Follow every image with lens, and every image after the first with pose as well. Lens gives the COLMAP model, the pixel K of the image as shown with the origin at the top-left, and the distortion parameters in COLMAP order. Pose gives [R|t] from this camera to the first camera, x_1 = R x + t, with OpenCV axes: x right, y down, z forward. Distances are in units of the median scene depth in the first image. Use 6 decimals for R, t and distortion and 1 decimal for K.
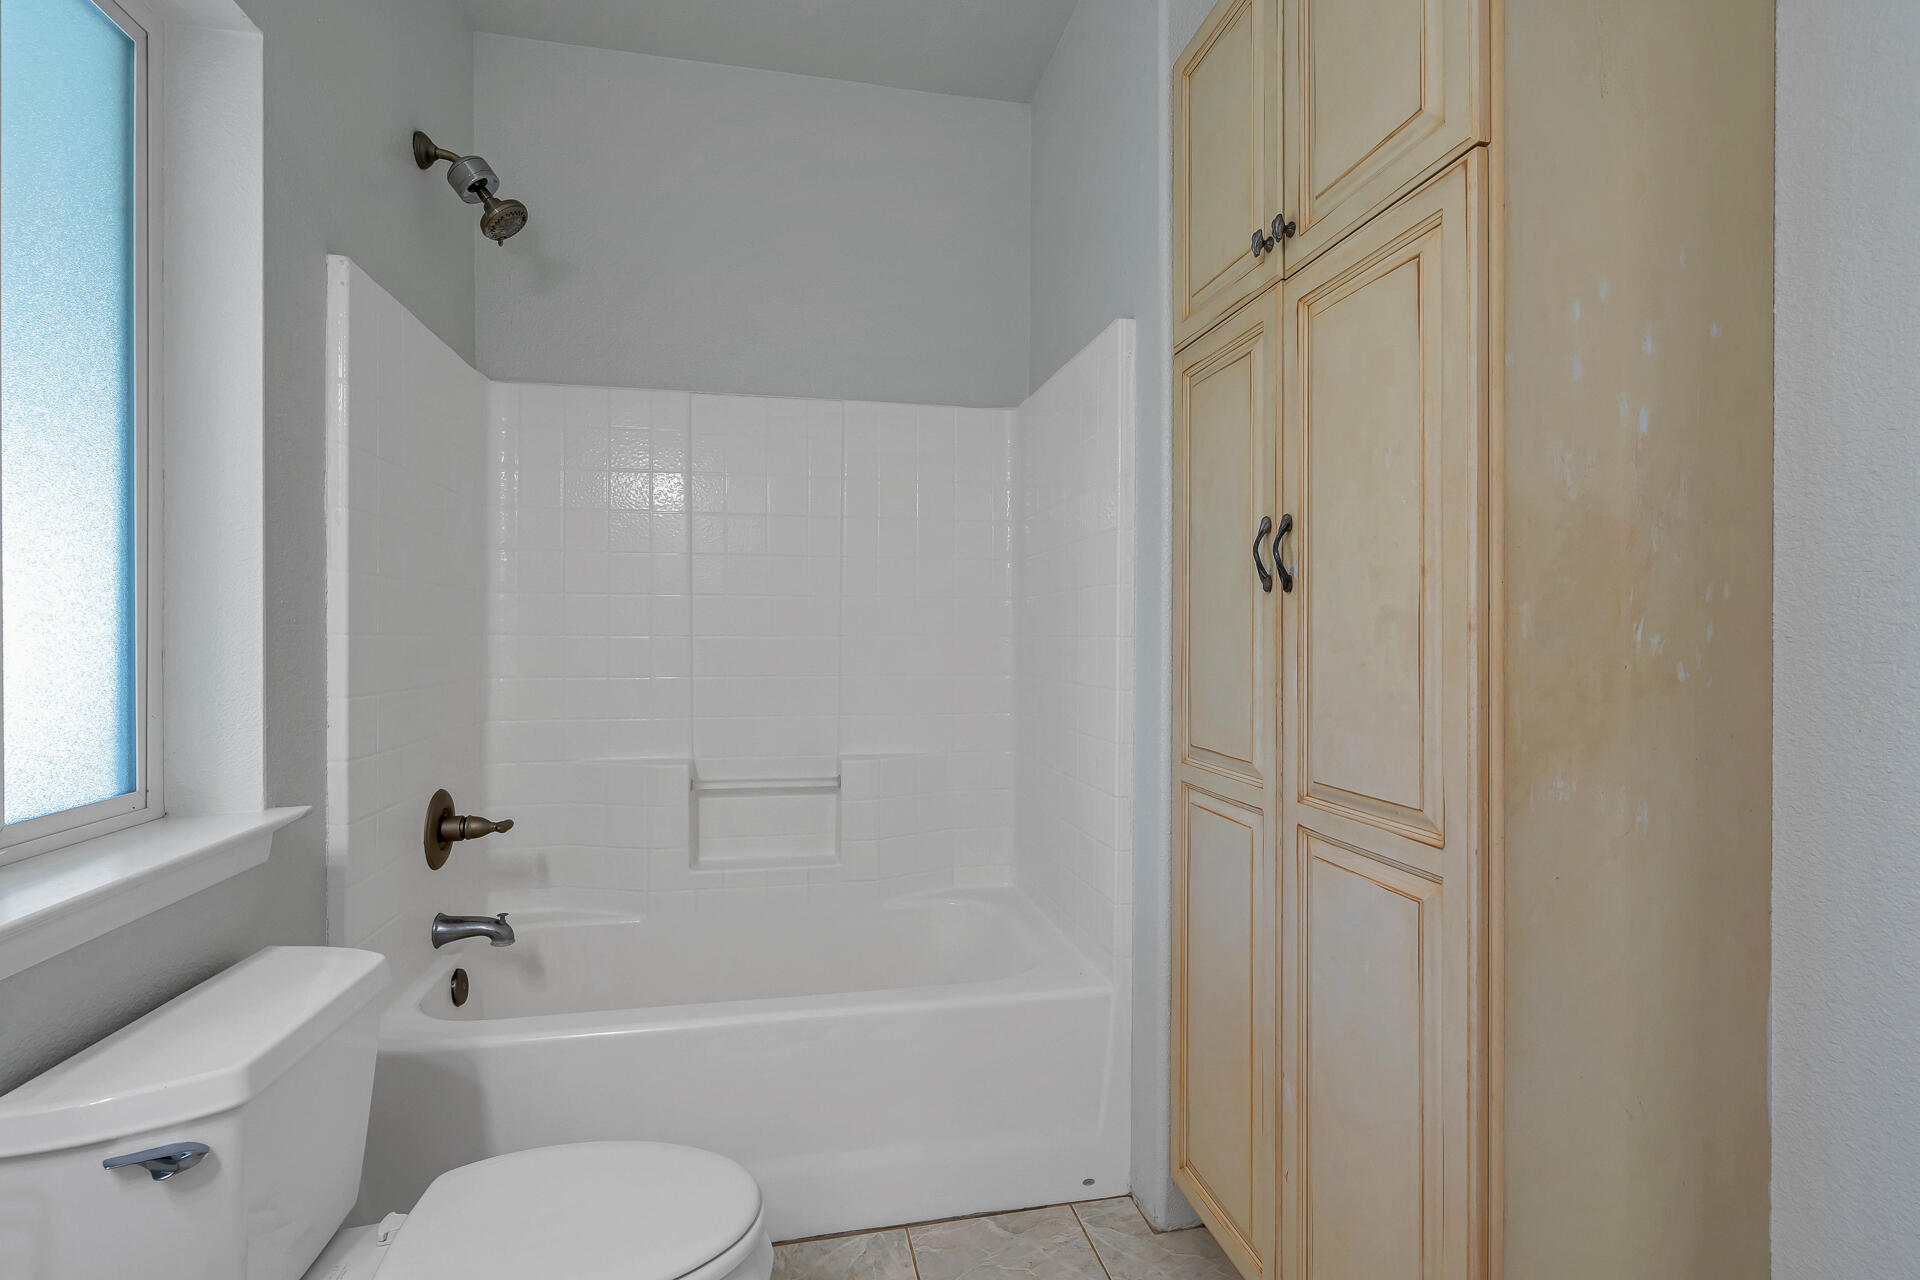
lens RADIAL K [[872.9, 0, 961.7], [0, 872.9, 640.1], [0, 0, 1]] dist [-0.004768, 0.002292]
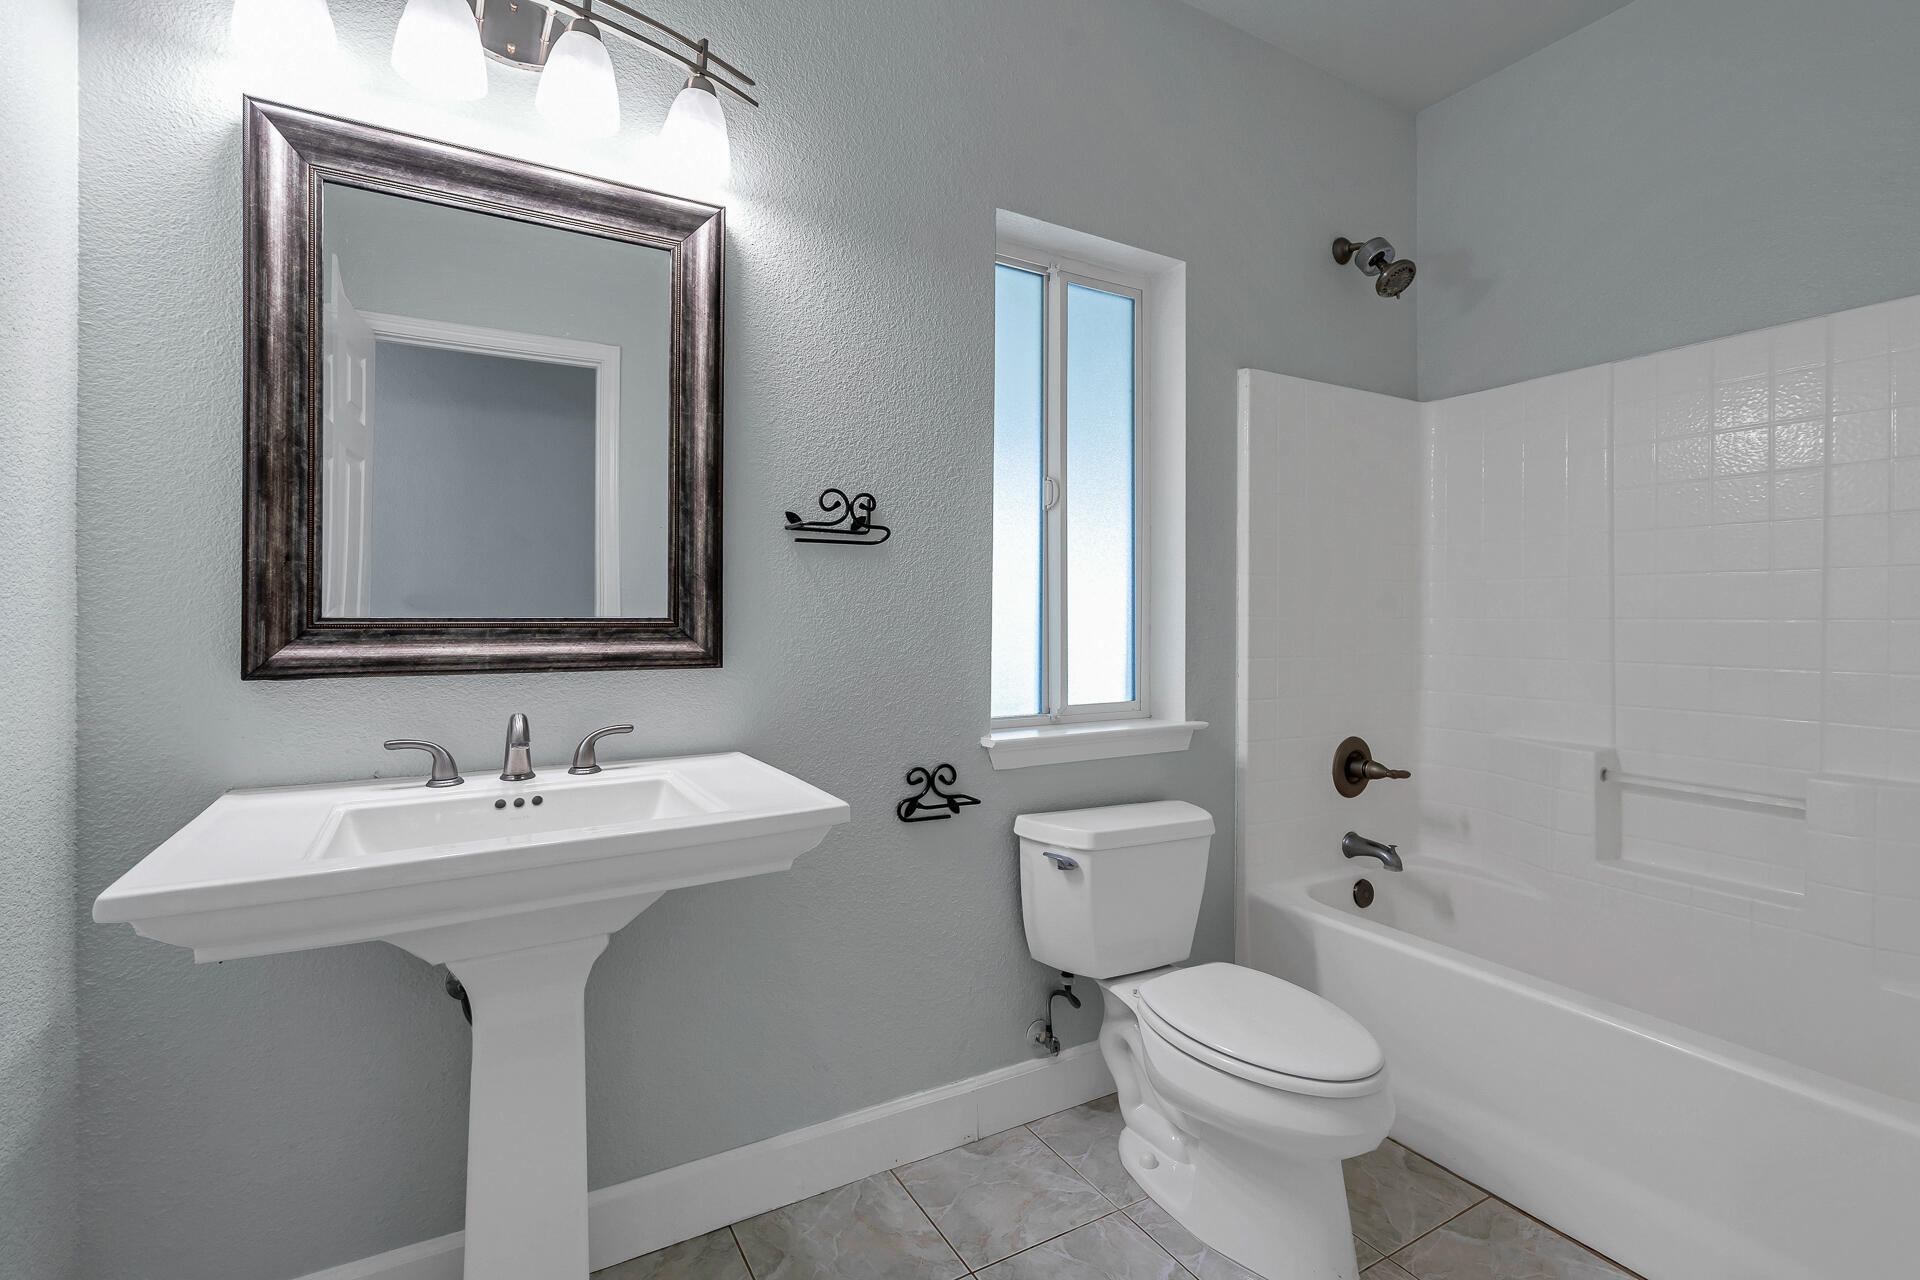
lens RADIAL K [[872.9, 0, 972.1], [0, 872.9, 625.8], [0, 0, 1]] dist [-0.004768, 0.002292]
pose [[0.322604, 0.007417, -0.946505, 0.446800], [-0.009156, 0.999947, 0.004715, 0.006065], [0.946490, 0.007145, 0.322655, 0.043555]]
